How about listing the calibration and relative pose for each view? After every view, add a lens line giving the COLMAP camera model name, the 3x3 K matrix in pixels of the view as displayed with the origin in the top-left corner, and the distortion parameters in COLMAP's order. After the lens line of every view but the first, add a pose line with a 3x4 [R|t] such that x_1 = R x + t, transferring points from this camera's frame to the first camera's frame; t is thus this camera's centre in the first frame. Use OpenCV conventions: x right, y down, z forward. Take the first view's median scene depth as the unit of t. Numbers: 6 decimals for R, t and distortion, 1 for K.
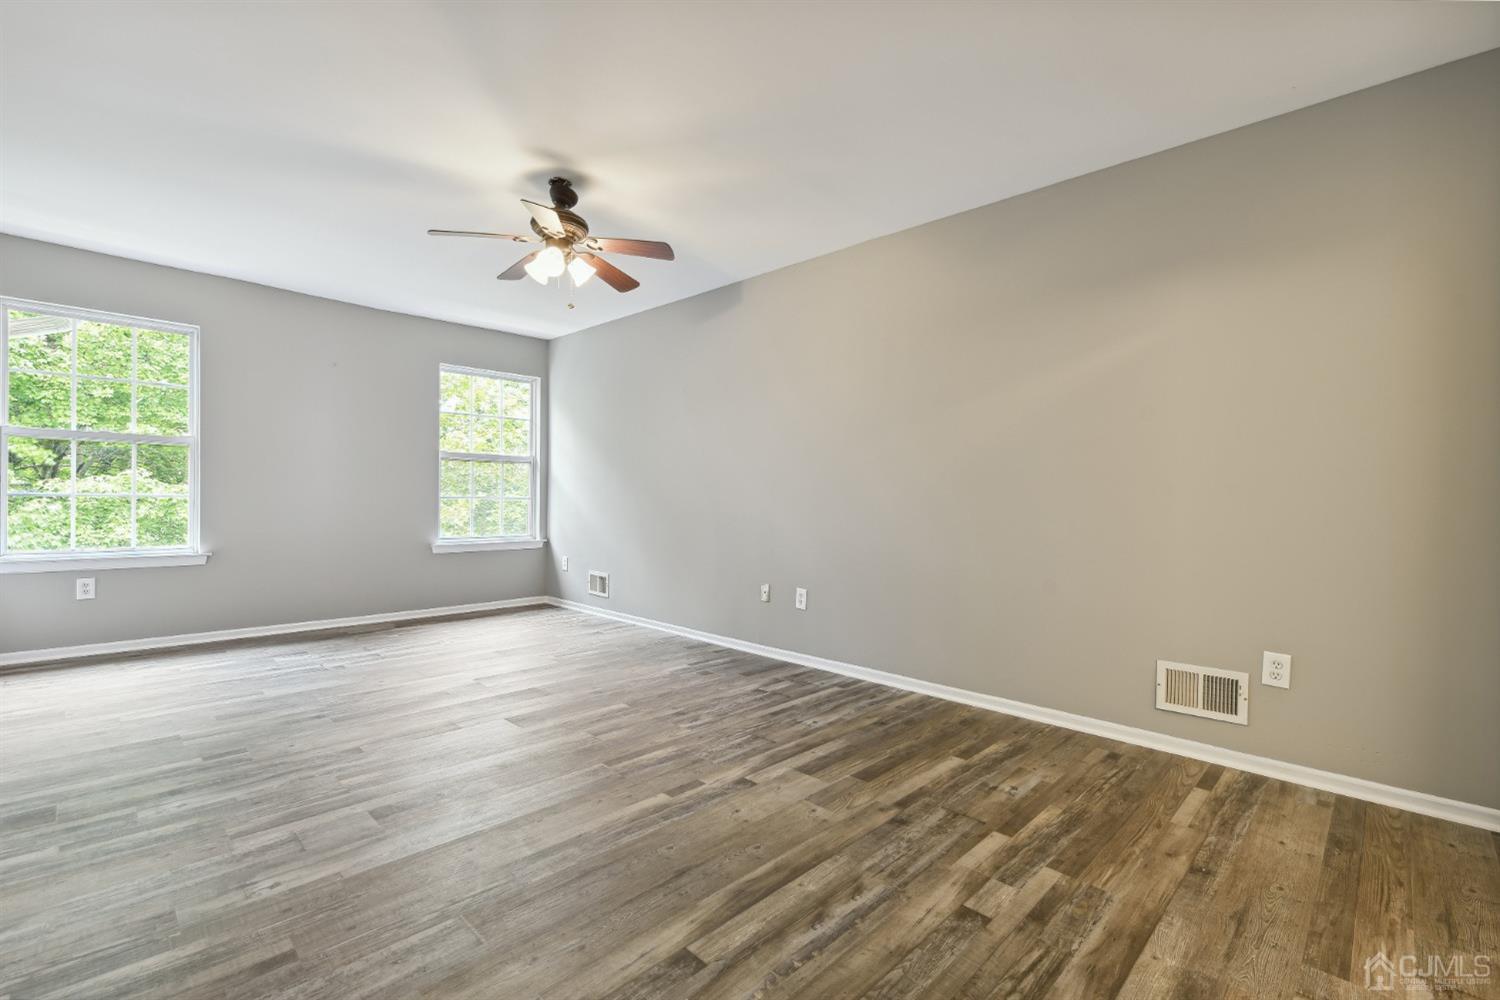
lens RADIAL K [[660.0, 0, 753.0], [0, 660.0, 506.4], [0, 0, 1]] dist [-0.000658, -0.000056]
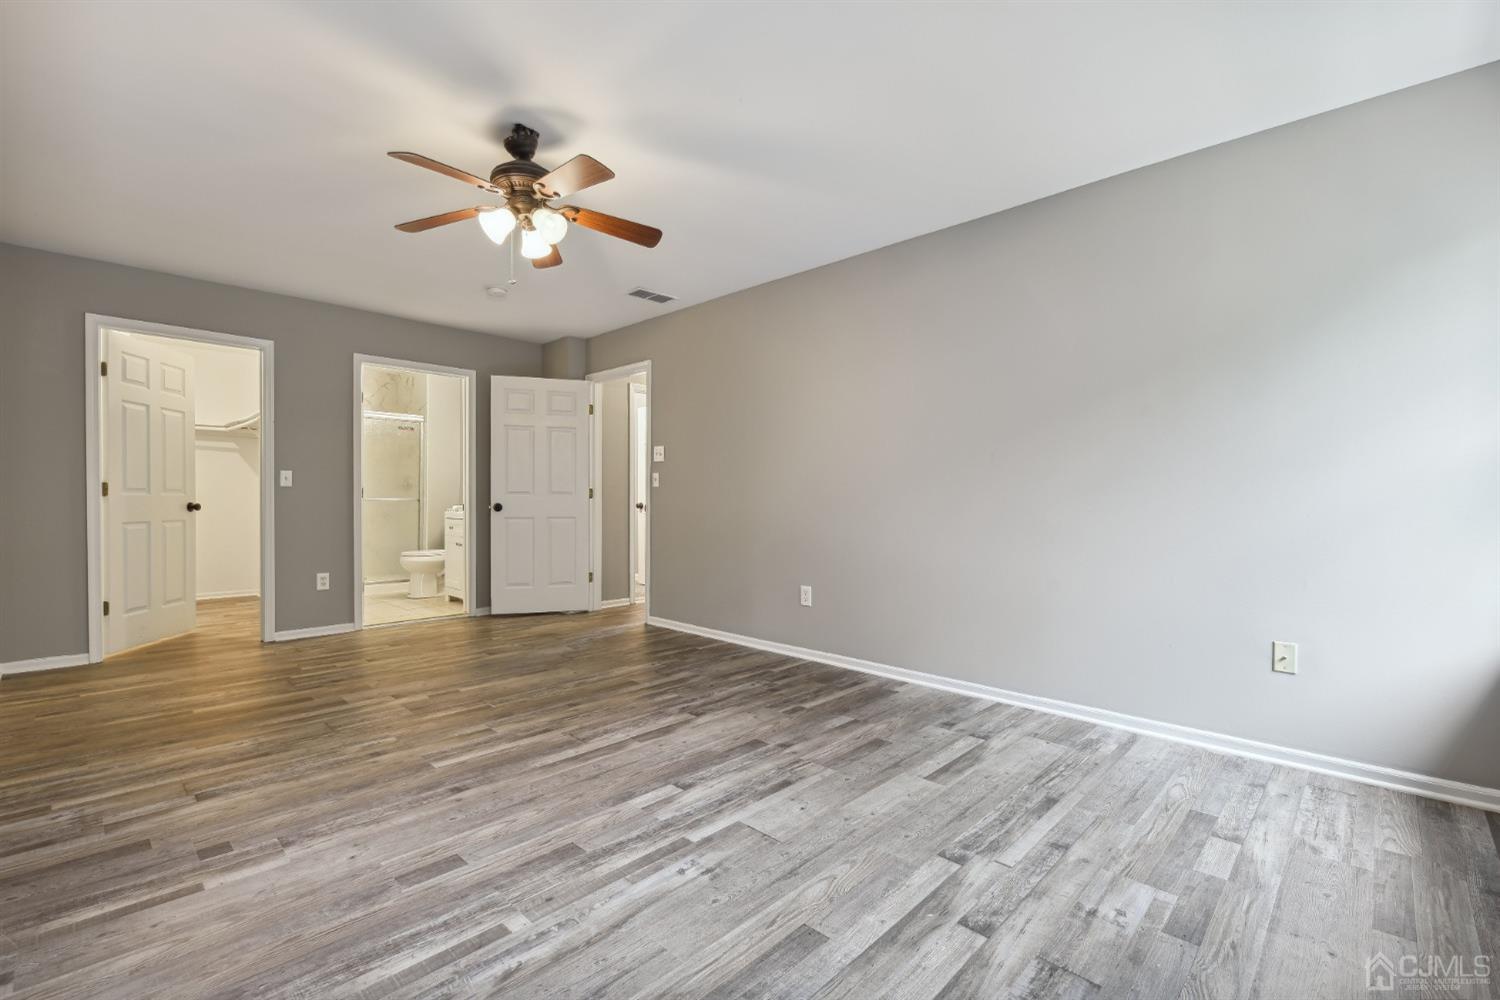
lens RADIAL K [[660.0, 0, 753.0], [0, 660.0, 506.4], [0, 0, 1]] dist [-0.000658, -0.000056]
pose [[-0.999838, -0.017010, -0.005818, -0.597918], [-0.017161, 0.999491, 0.026896, -0.035482], [0.005357, 0.026992, -0.999621, 1.889532]]
